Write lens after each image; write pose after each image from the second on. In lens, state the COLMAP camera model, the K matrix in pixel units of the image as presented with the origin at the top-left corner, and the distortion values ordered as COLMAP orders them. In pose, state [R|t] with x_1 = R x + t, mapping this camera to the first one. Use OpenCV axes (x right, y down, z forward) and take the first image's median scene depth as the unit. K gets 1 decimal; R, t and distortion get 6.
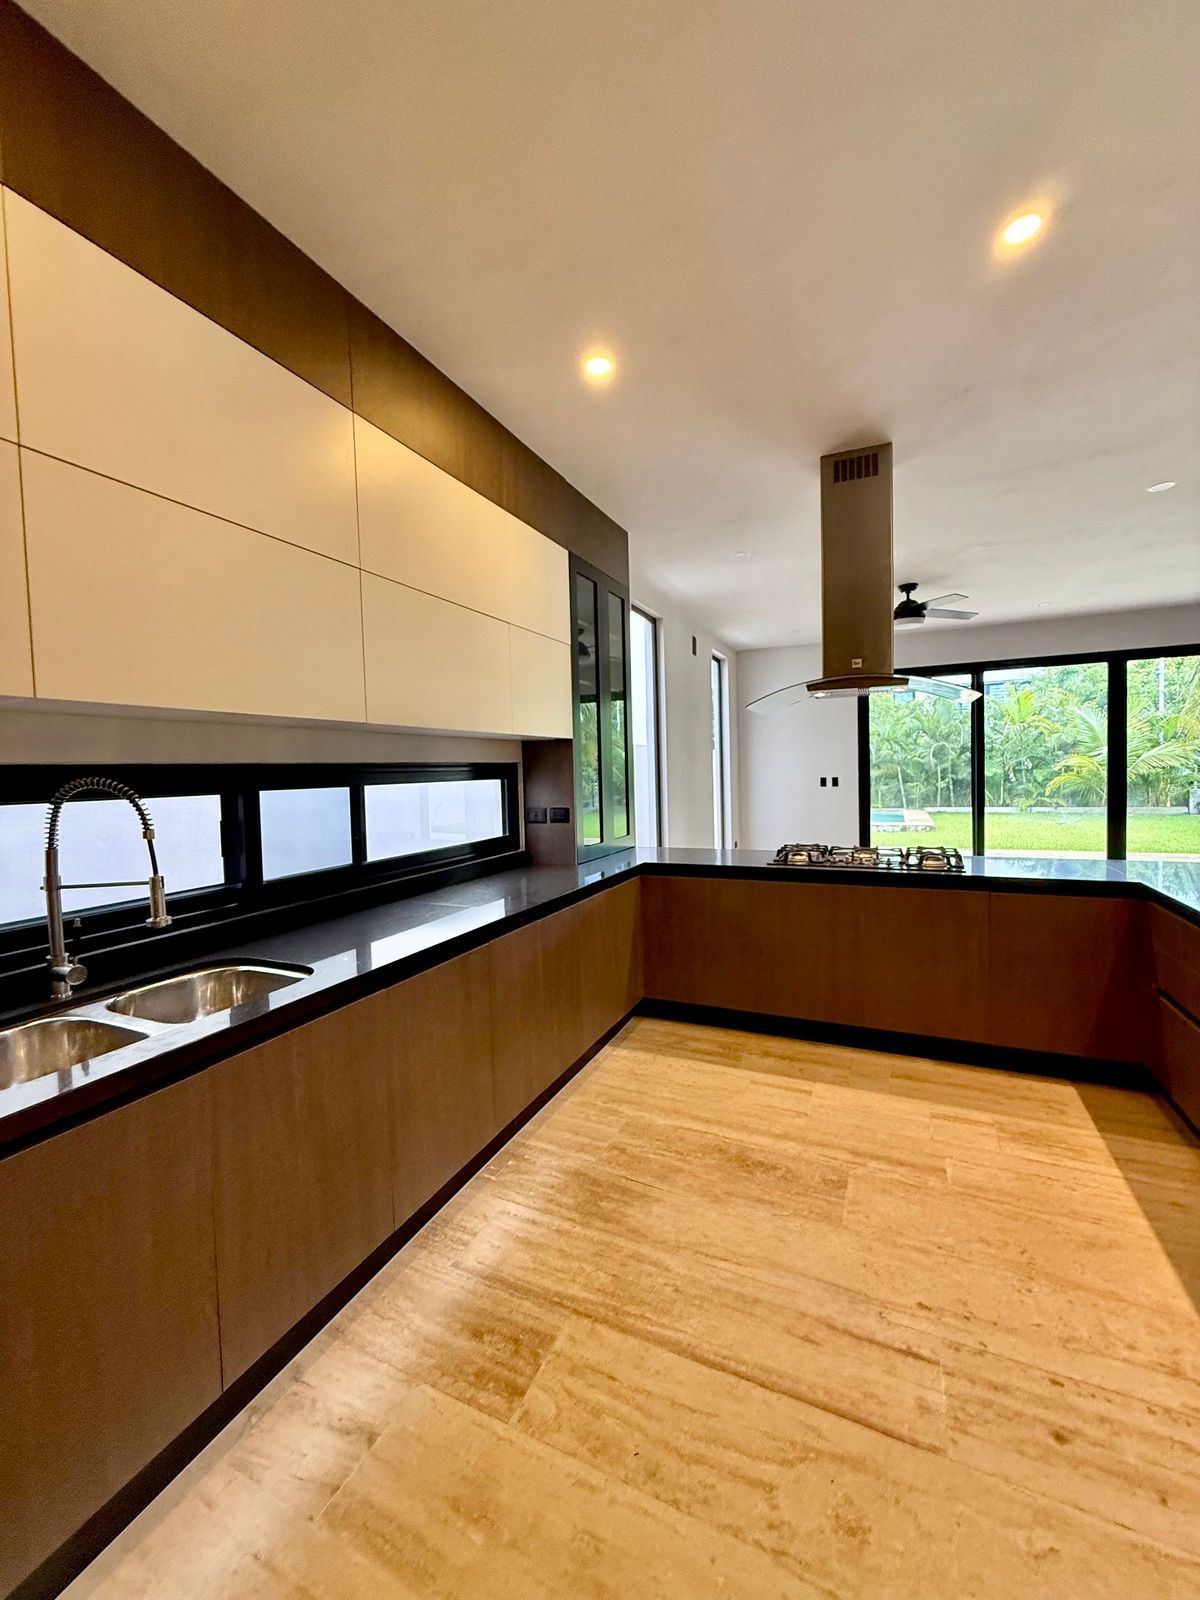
lens RADIAL K [[638.7, 0, 595.4], [0, 638.7, 790.3], [0, 0, 1]] dist [-0.000255, 0.000431]
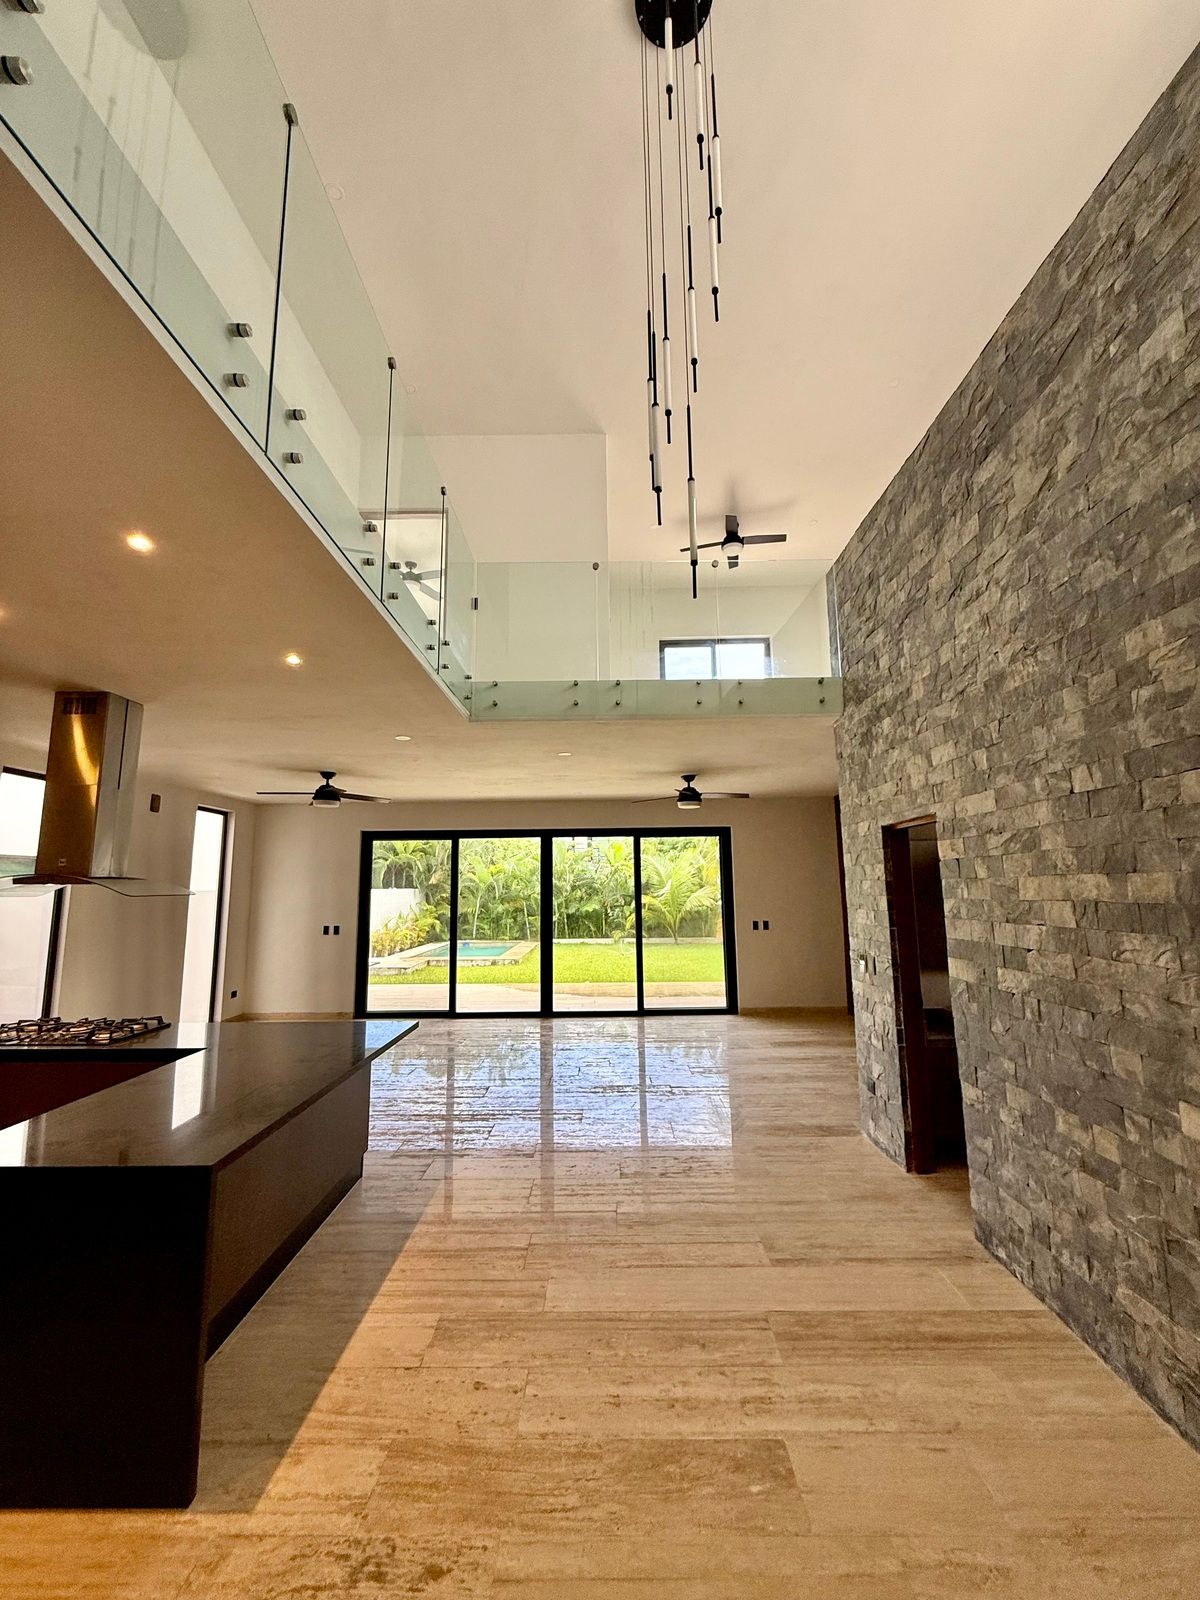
lens RADIAL K [[638.7, 0, 595.8], [0, 638.7, 796.9], [0, 0, 1]] dist [-0.000255, 0.000431]
pose [[0.913707, 0.073509, 0.399670, 1.192919], [-0.000324, 0.983635, -0.180175, -0.150617], [-0.406373, 0.164498, 0.898778, -0.706118]]
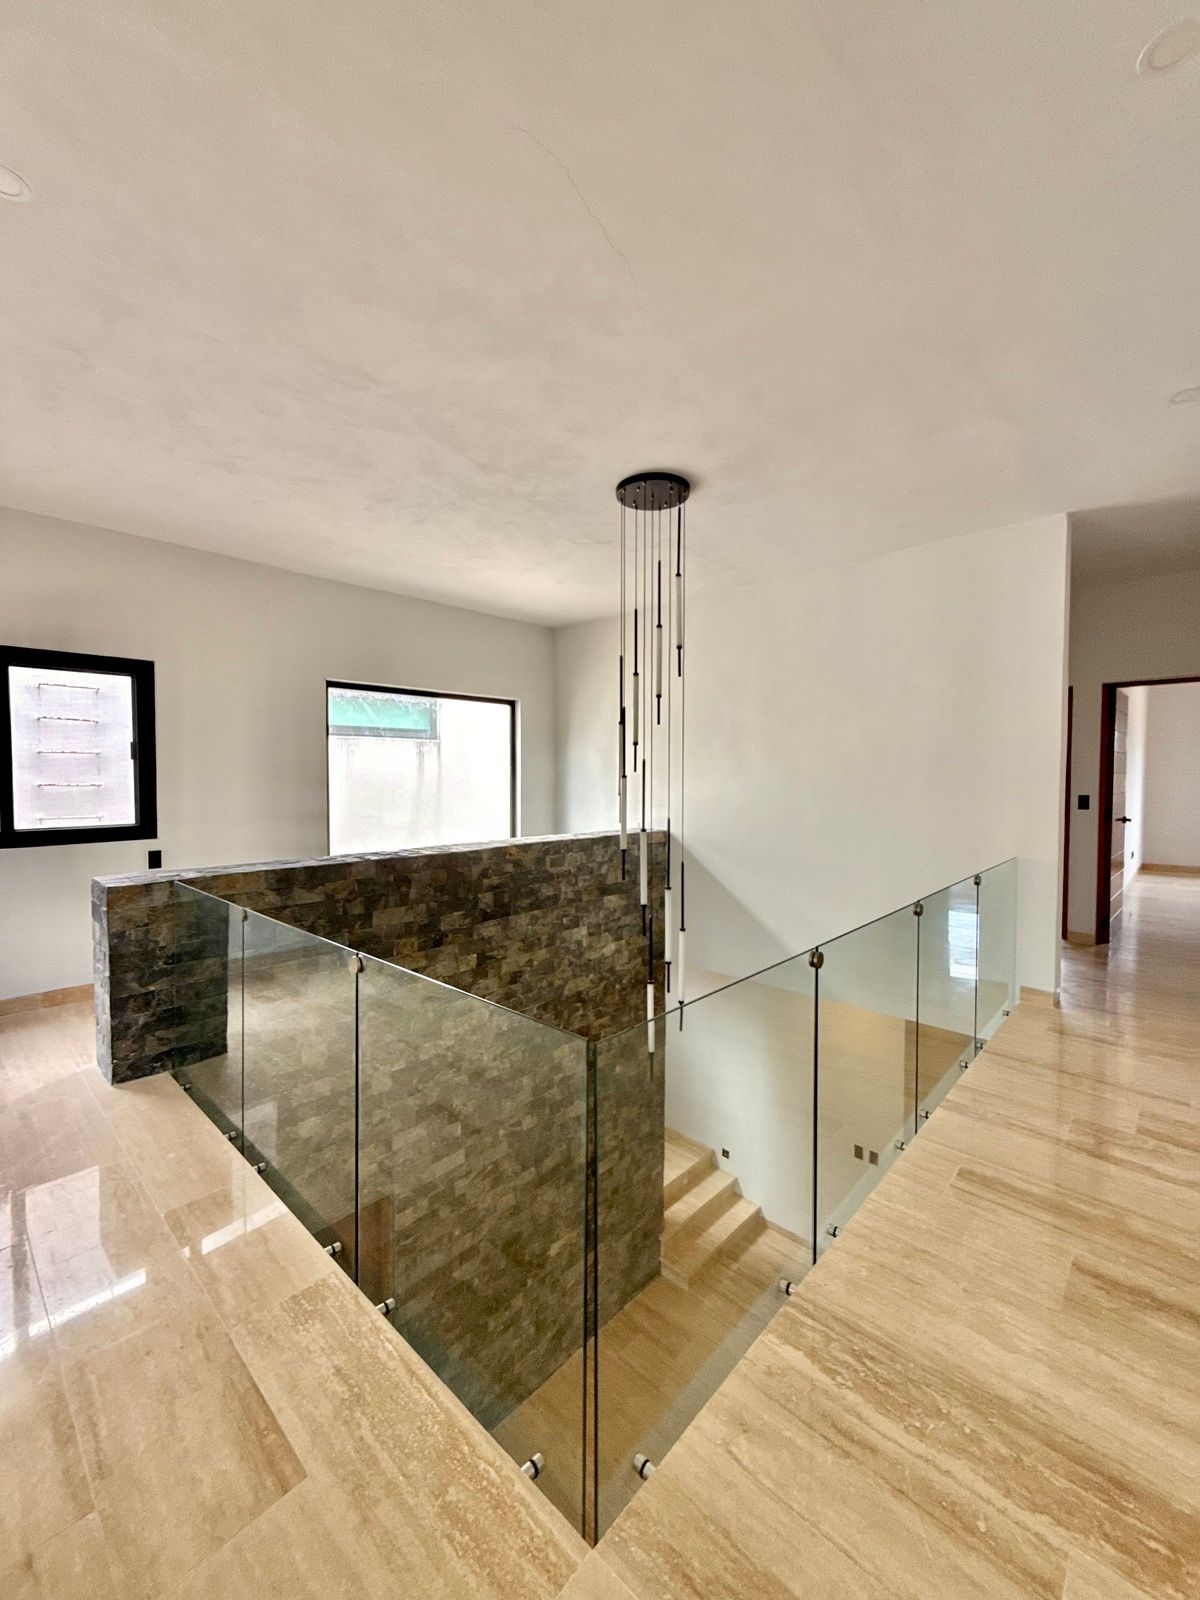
lens RADIAL K [[638.7, 0, 600.2], [0, 638.7, 793.8], [0, 0, 1]] dist [-0.000255, 0.000431]
pose [[-0.950160, 0.015471, 0.311379, 1.455690], [0.033529, 0.998046, 0.052725, -1.576757], [-0.309955, 0.060538, -0.948822, 1.808559]]
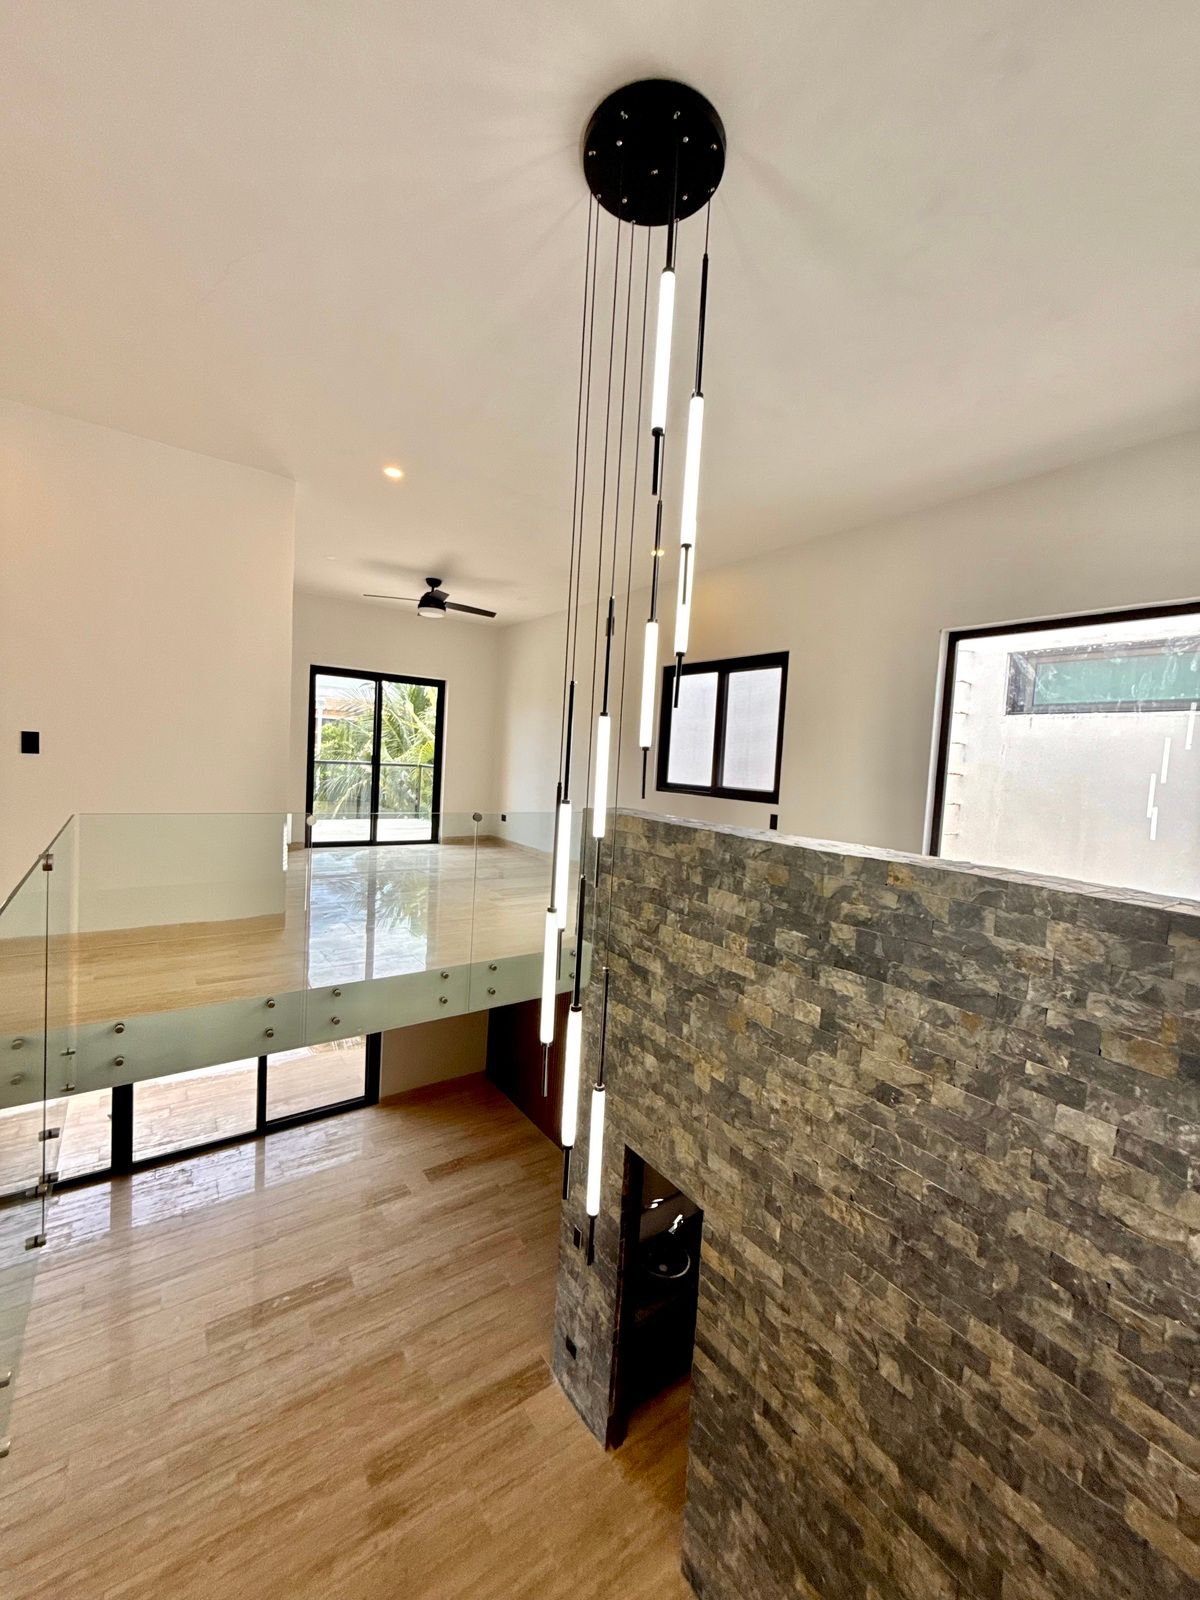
lens RADIAL K [[638.7, 0, 598.3], [0, 638.7, 795.3], [0, 0, 1]] dist [-0.000255, 0.000431]
pose [[0.489638, 0.003311, 0.871919, 1.072640], [-0.042376, 0.998901, 0.020003, -1.436271], [-0.870895, -0.046743, 0.489241, -0.133749]]
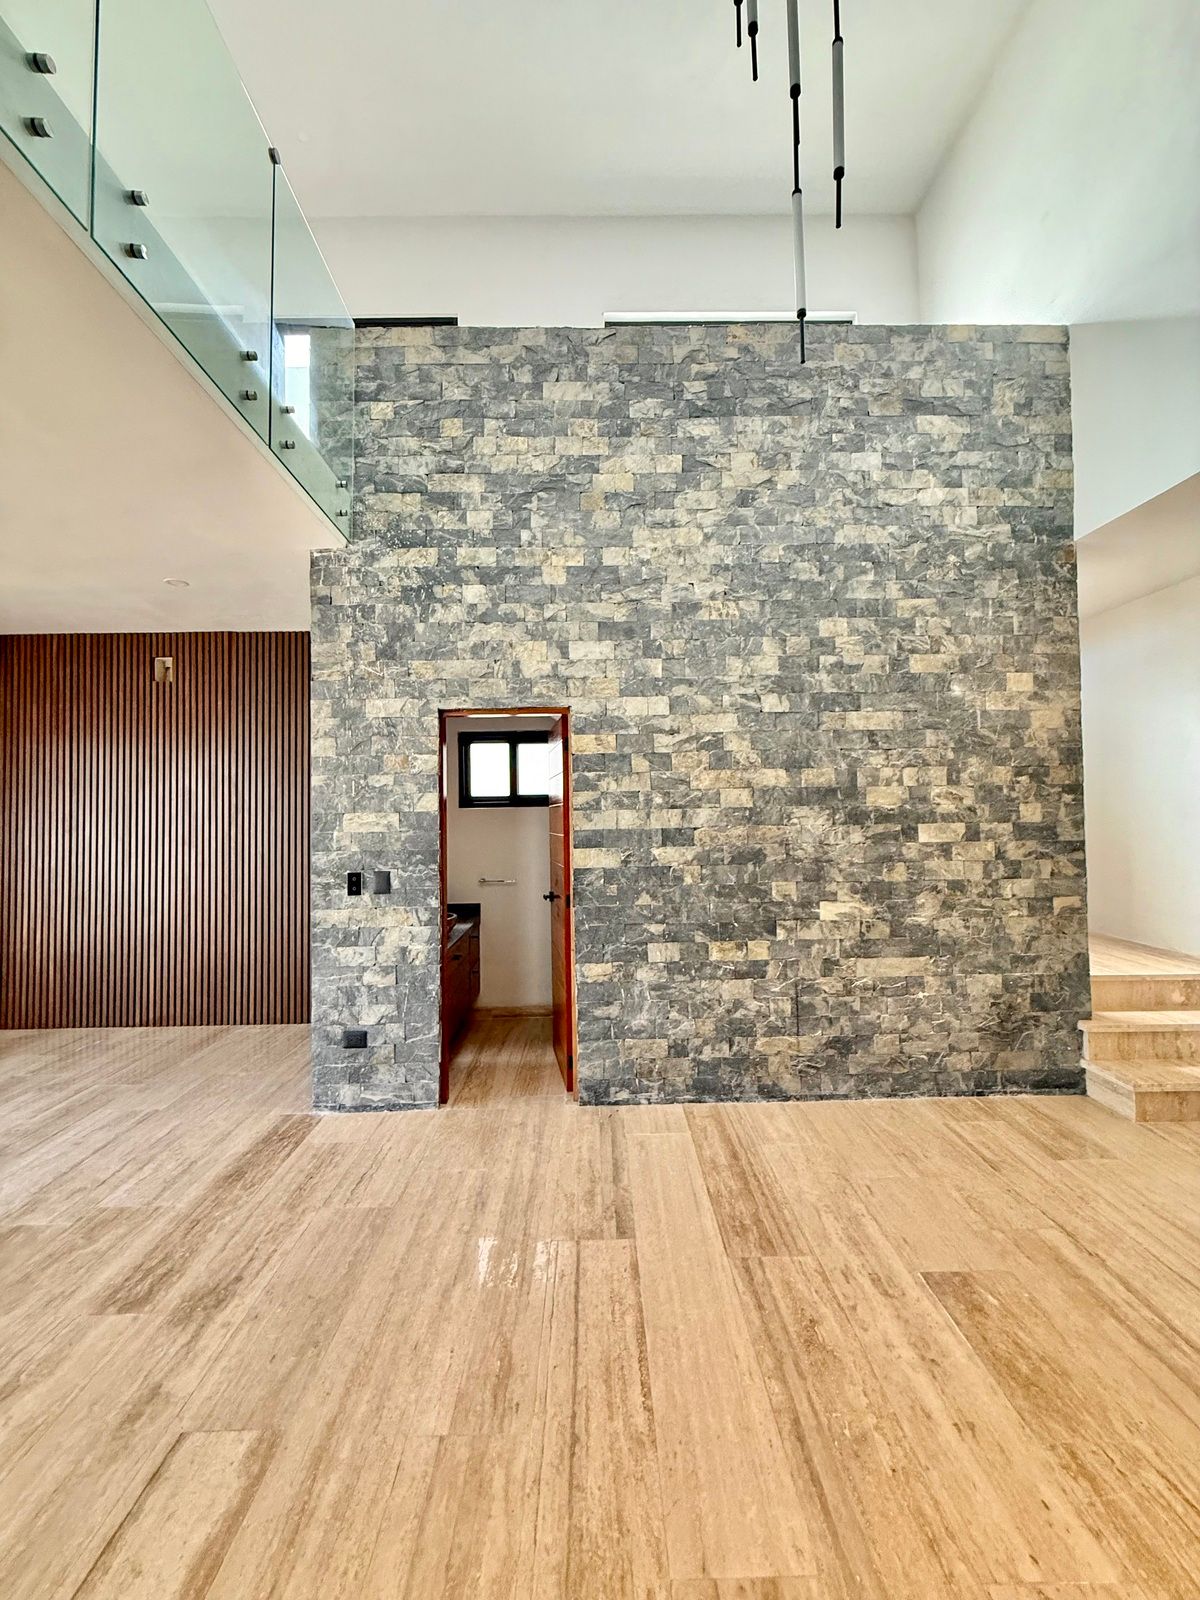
lens RADIAL K [[638.7, 0, 596.6], [0, 638.7, 798.3], [0, 0, 1]] dist [-0.000255, 0.000431]
pose [[-0.433644, 0.060609, 0.899044, 1.178247], [0.056061, 0.997617, -0.040214, -0.106853], [-0.899339, 0.032963, -0.436008, 0.983209]]
